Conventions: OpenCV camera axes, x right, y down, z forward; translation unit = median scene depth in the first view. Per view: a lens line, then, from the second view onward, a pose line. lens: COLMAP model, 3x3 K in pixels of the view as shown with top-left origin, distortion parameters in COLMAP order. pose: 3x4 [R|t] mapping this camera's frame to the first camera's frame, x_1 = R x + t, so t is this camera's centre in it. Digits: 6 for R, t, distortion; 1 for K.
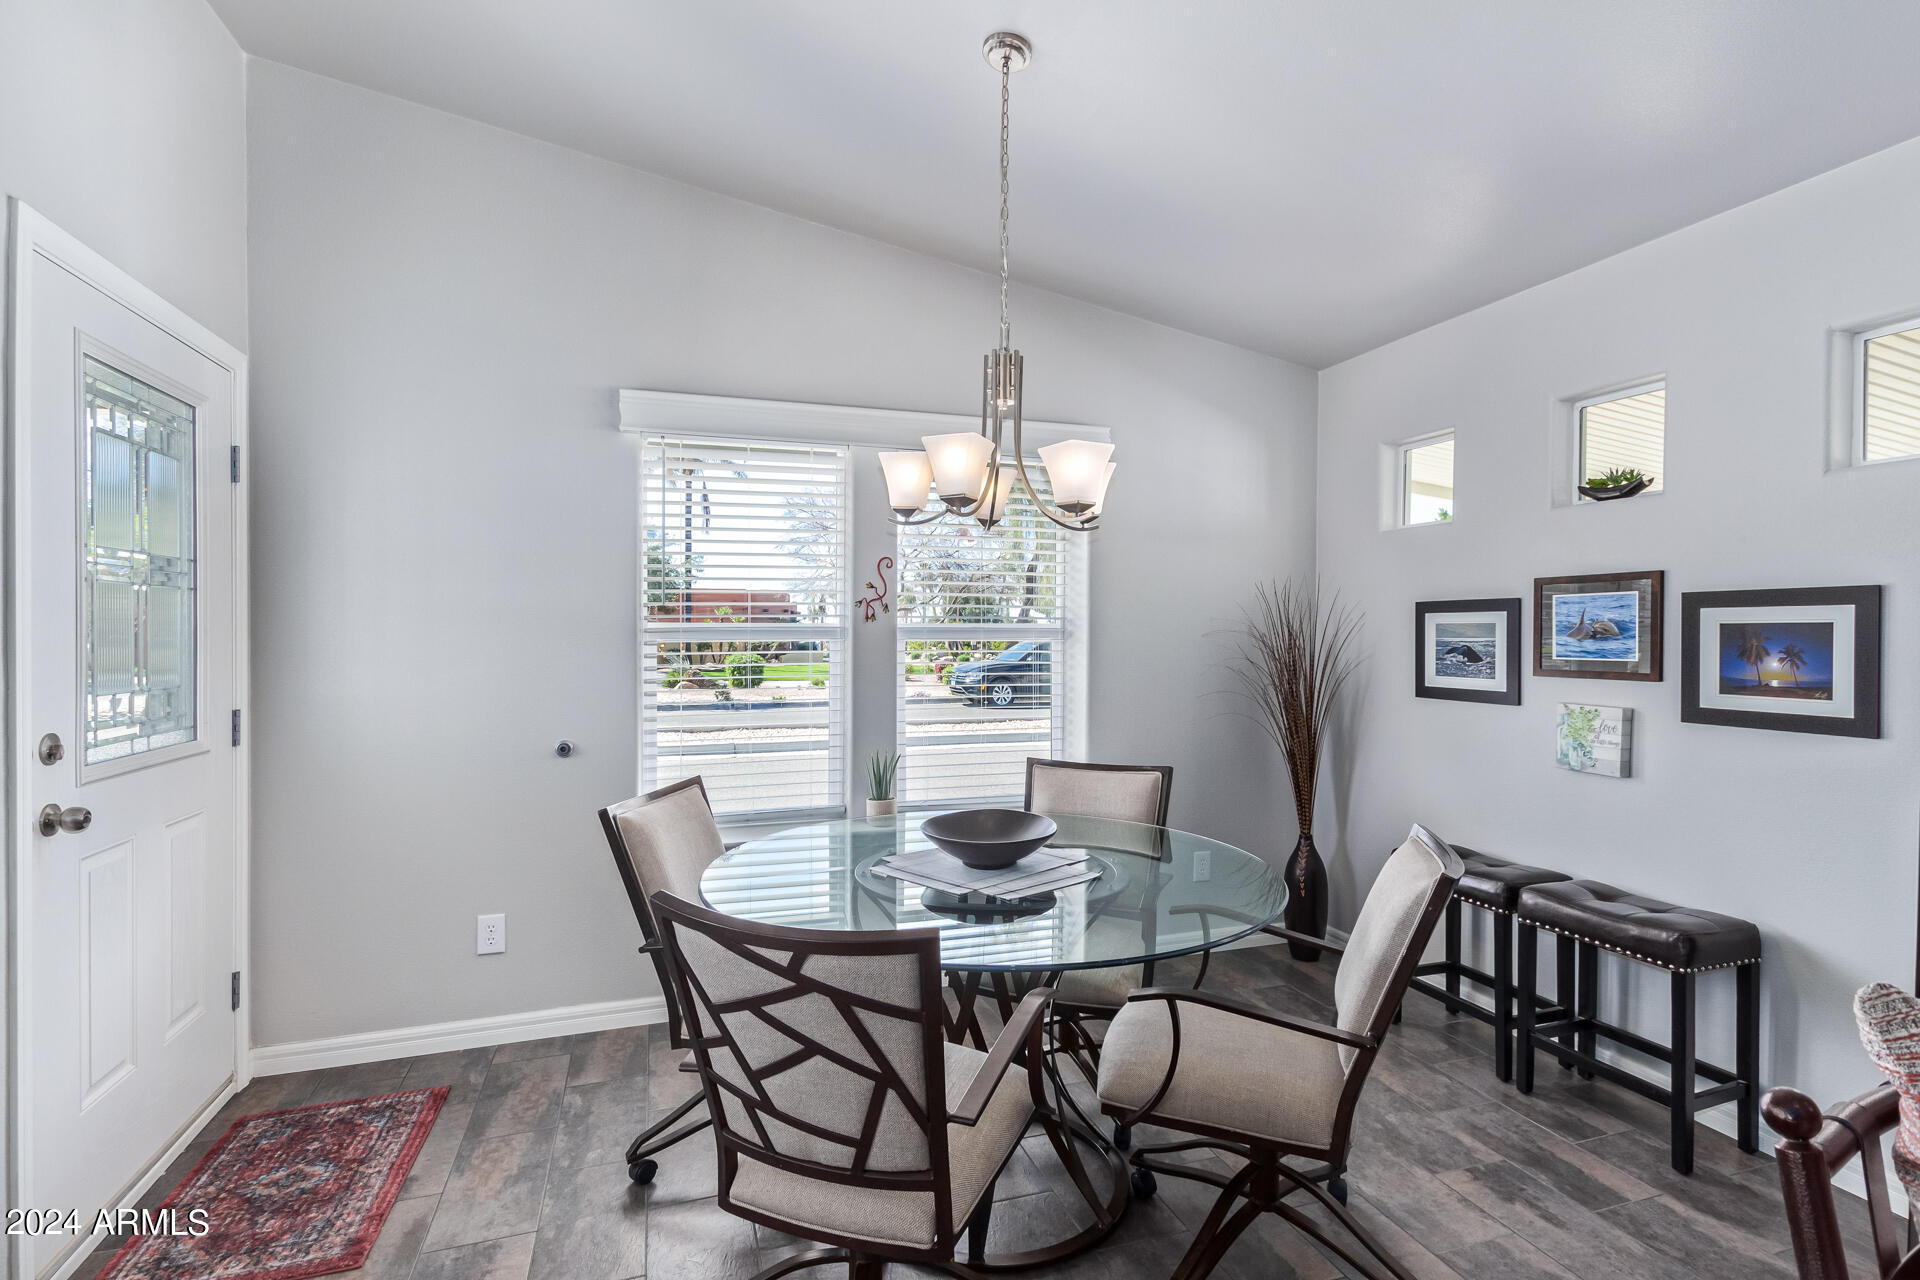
lens RADIAL K [[874.6, 0, 972.7], [0, 874.6, 631.0], [0, 0, 1]] dist [0.001295, 0.001133]
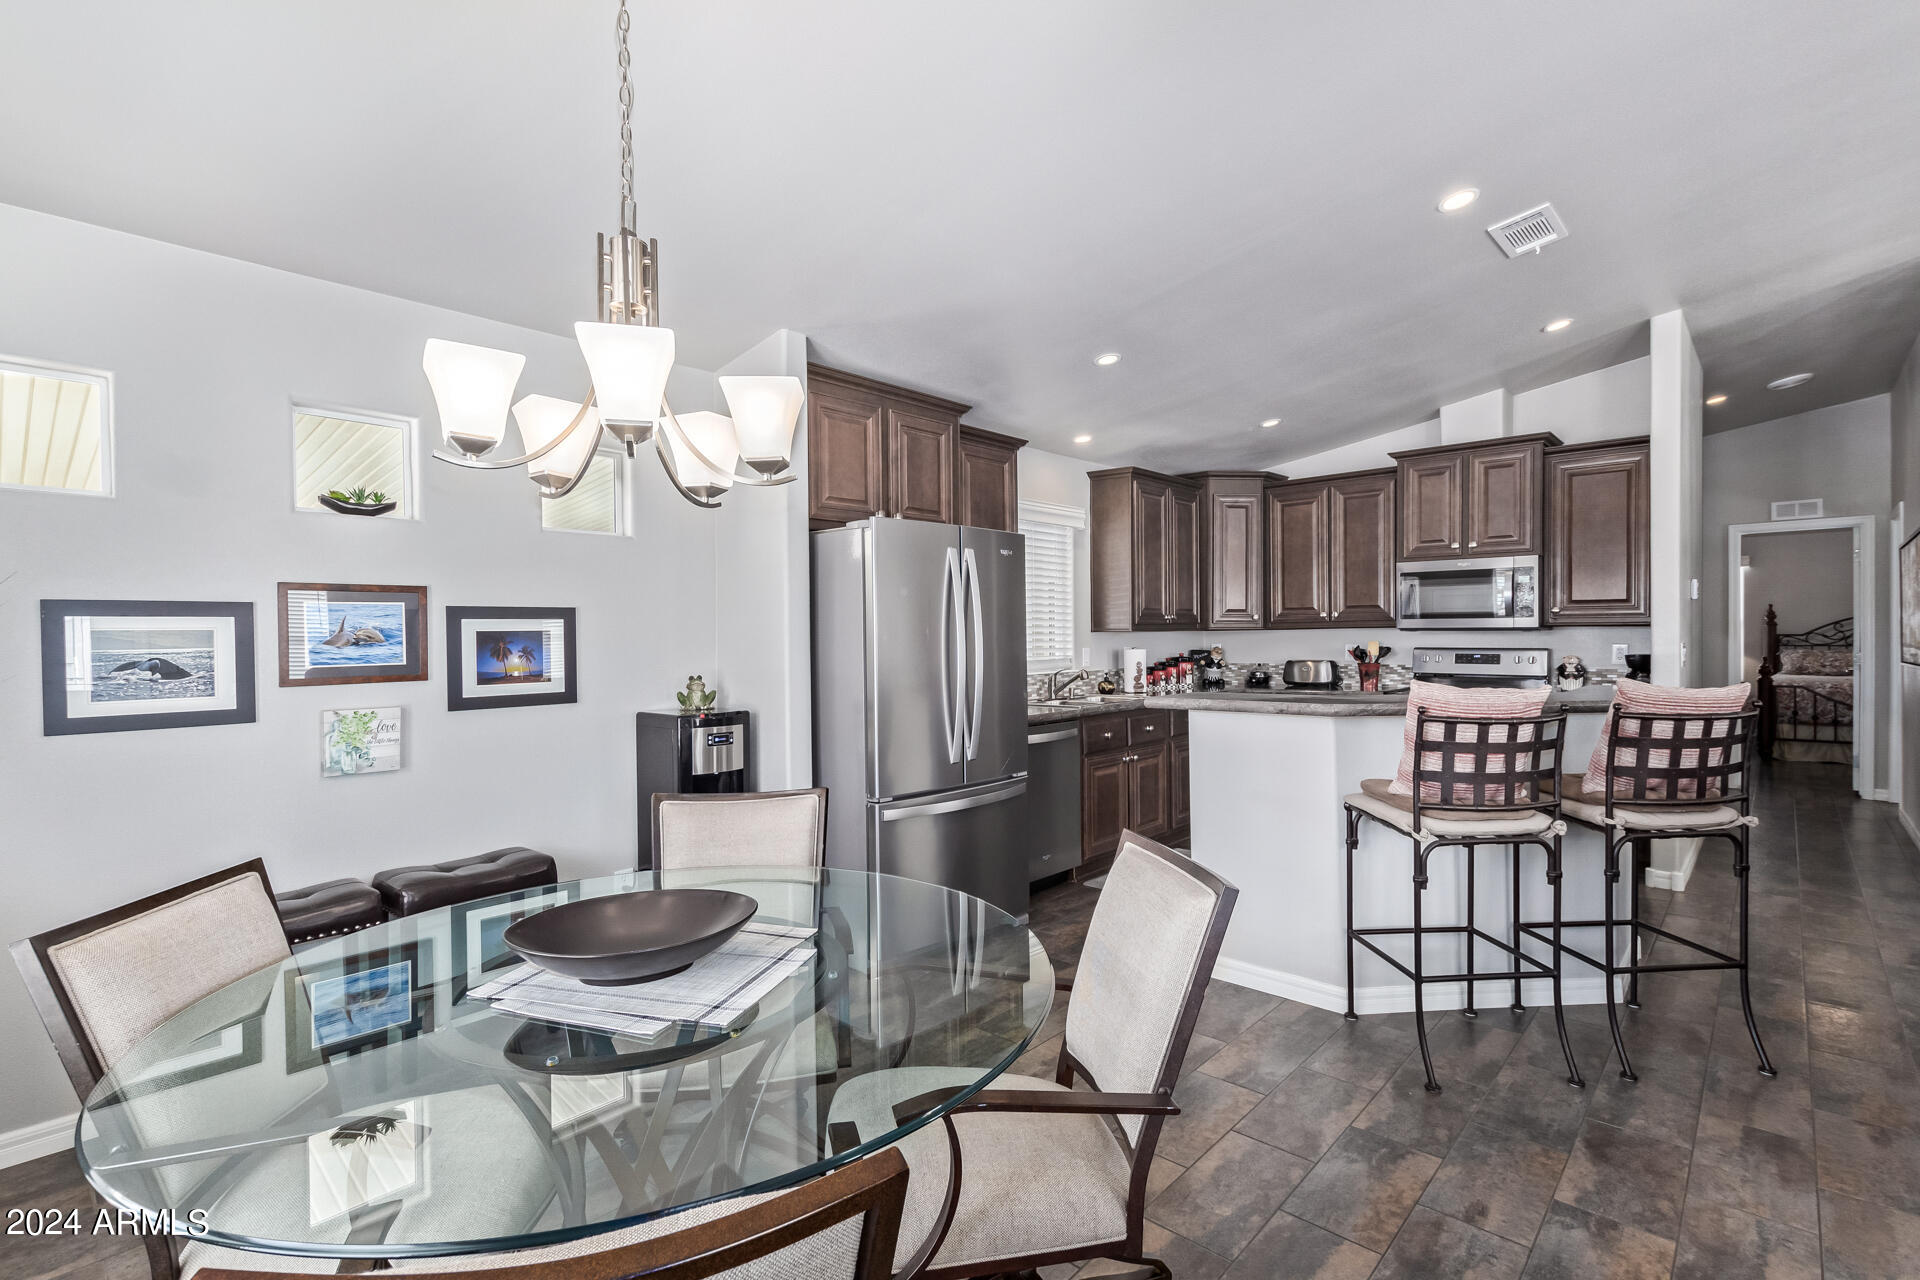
lens RADIAL K [[874.6, 0, 951.9], [0, 874.6, 643.5], [0, 0, 1]] dist [0.001295, 0.001133]
pose [[-0.470123, -0.005734, 0.882582, -0.551093], [0.011068, 0.999862, 0.012392, 0.001461], [-0.882532, 0.015594, -0.469994, 0.873204]]
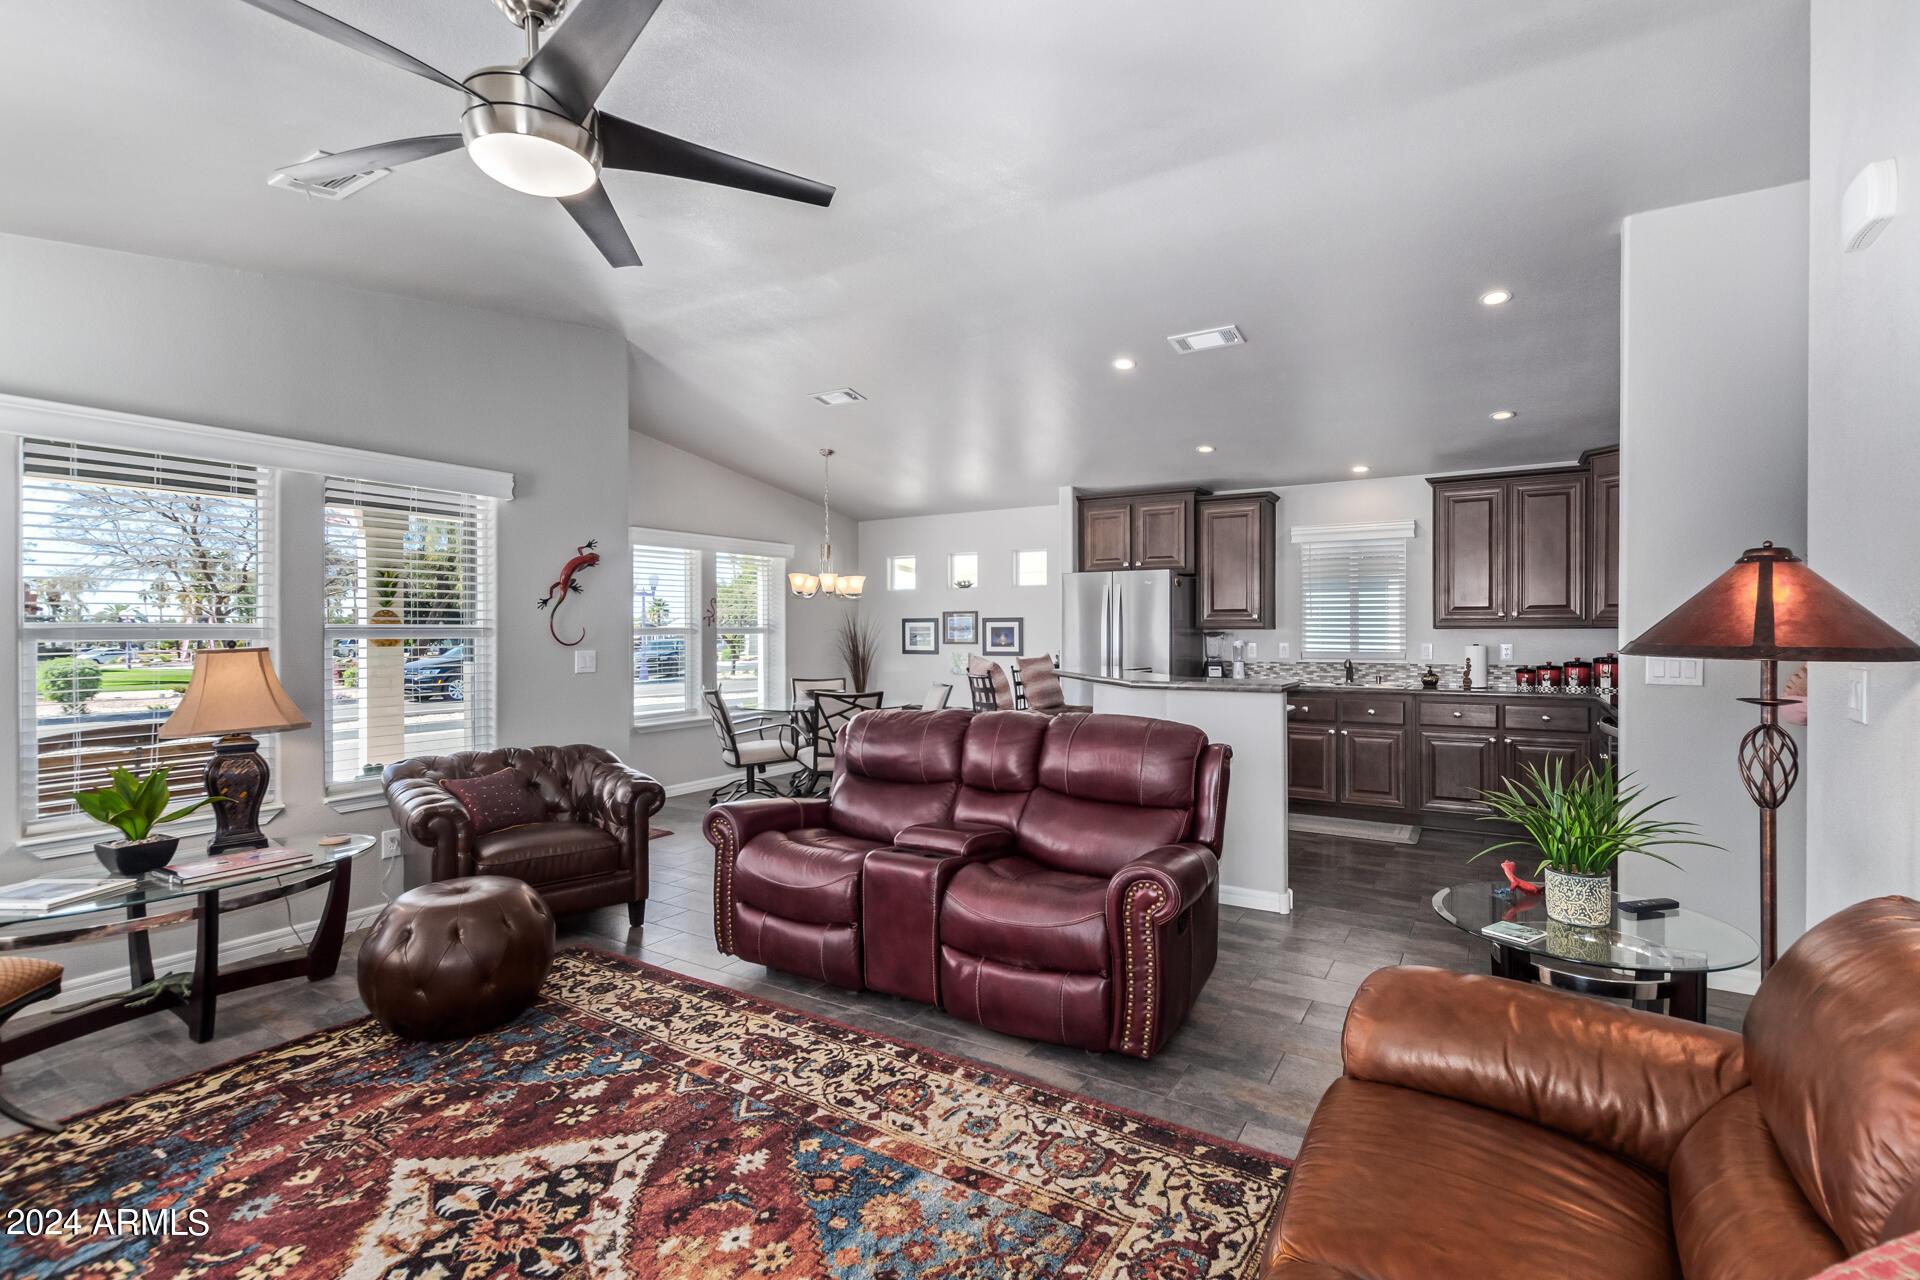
lens RADIAL K [[874.6, 0, 972.5], [0, 874.6, 634.8], [0, 0, 1]] dist [0.001295, 0.001133]
pose [[0.759699, -0.003889, 0.650264, -1.301439], [0.001492, 0.999990, 0.004238, 0.007721], [-0.650274, -0.002249, 0.759697, -1.415215]]
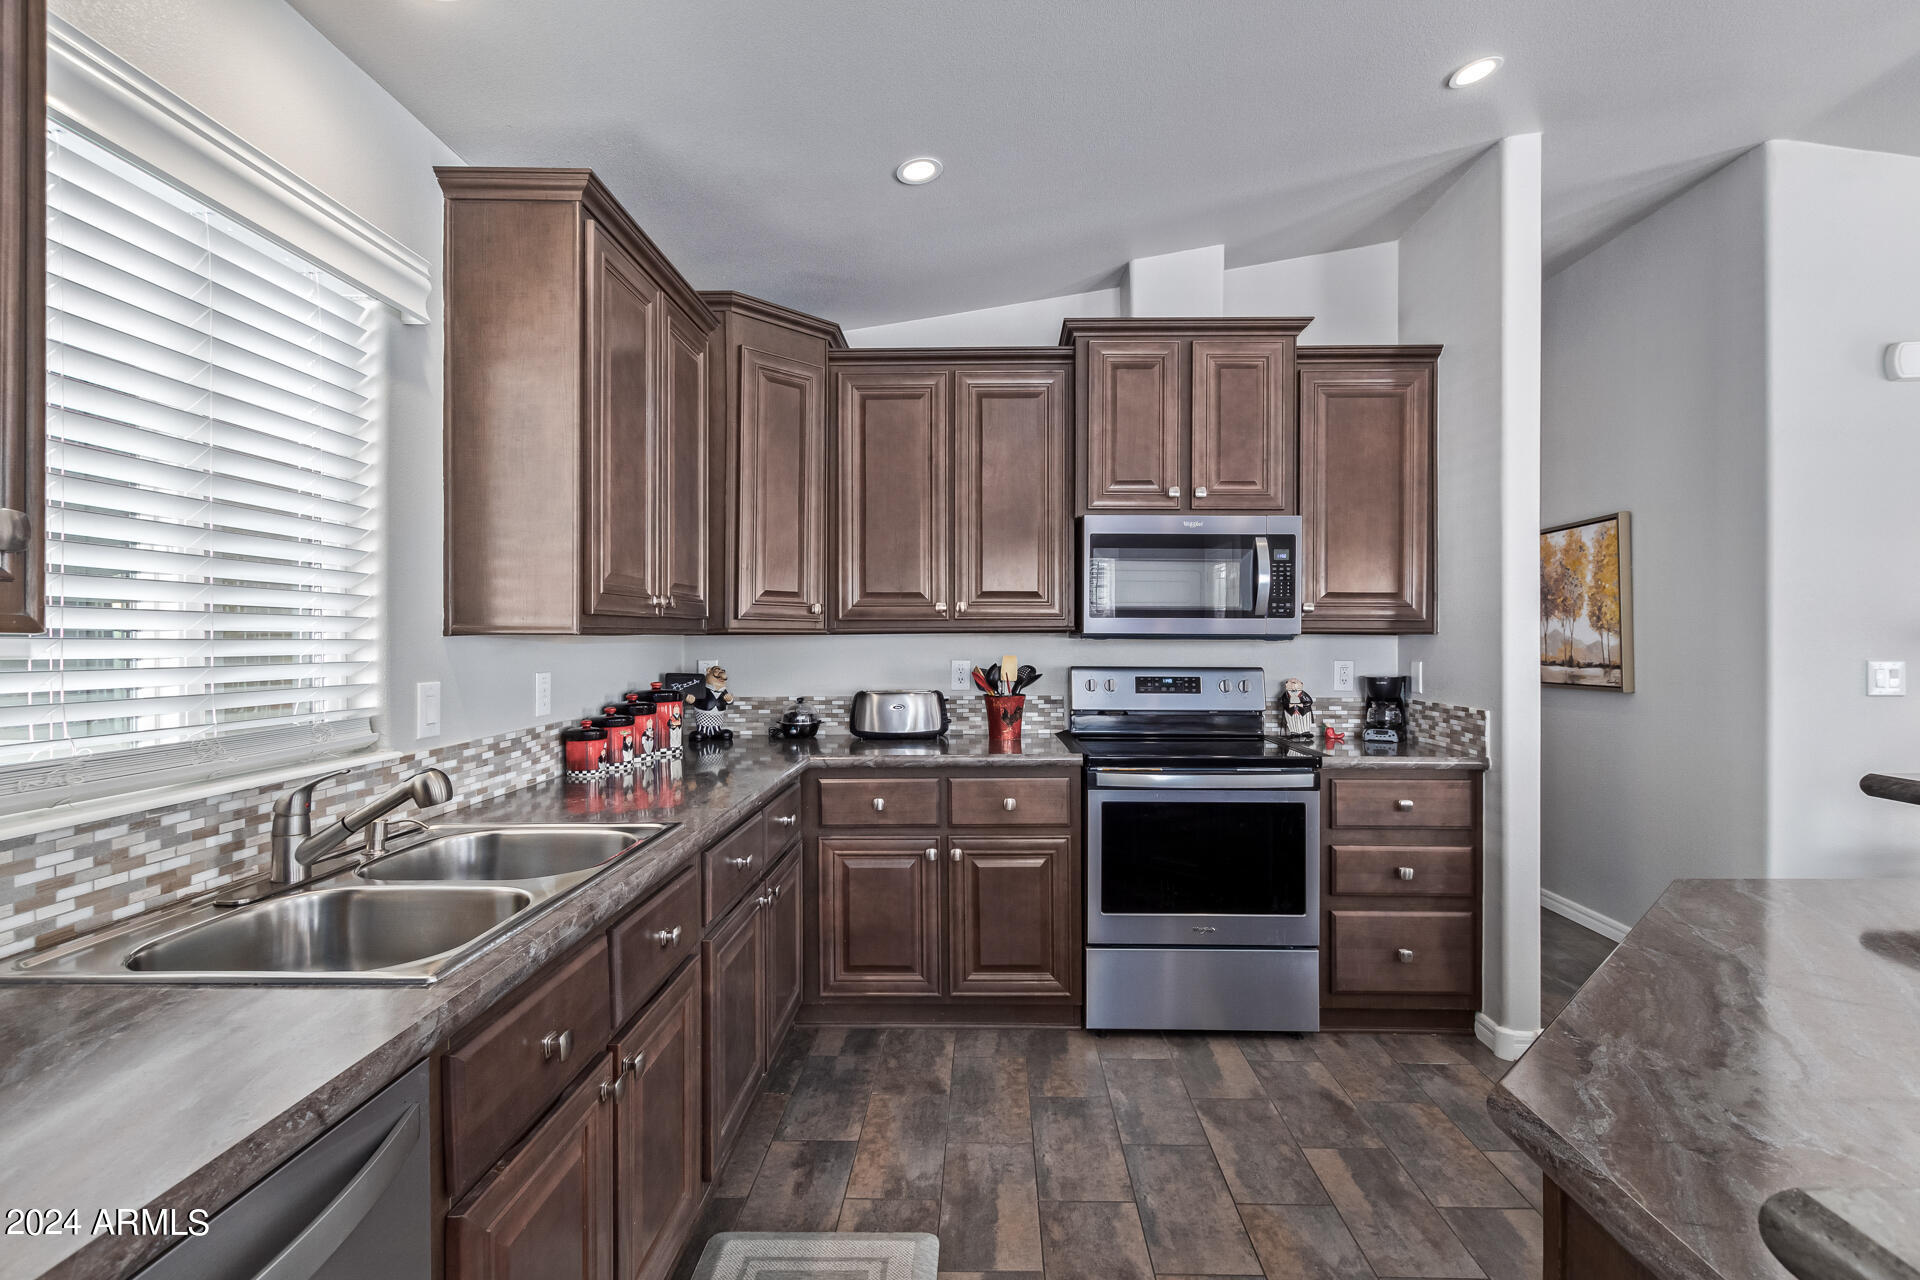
lens RADIAL K [[874.6, 0, 975.9], [0, 874.6, 635.9], [0, 0, 1]] dist [0.001295, 0.001133]
pose [[-0.943132, -0.000439, 0.332418, 0.509496], [0.000403, 0.999997, 0.002466, 0.002562], [-0.332418, 0.002460, -0.943129, 0.113368]]
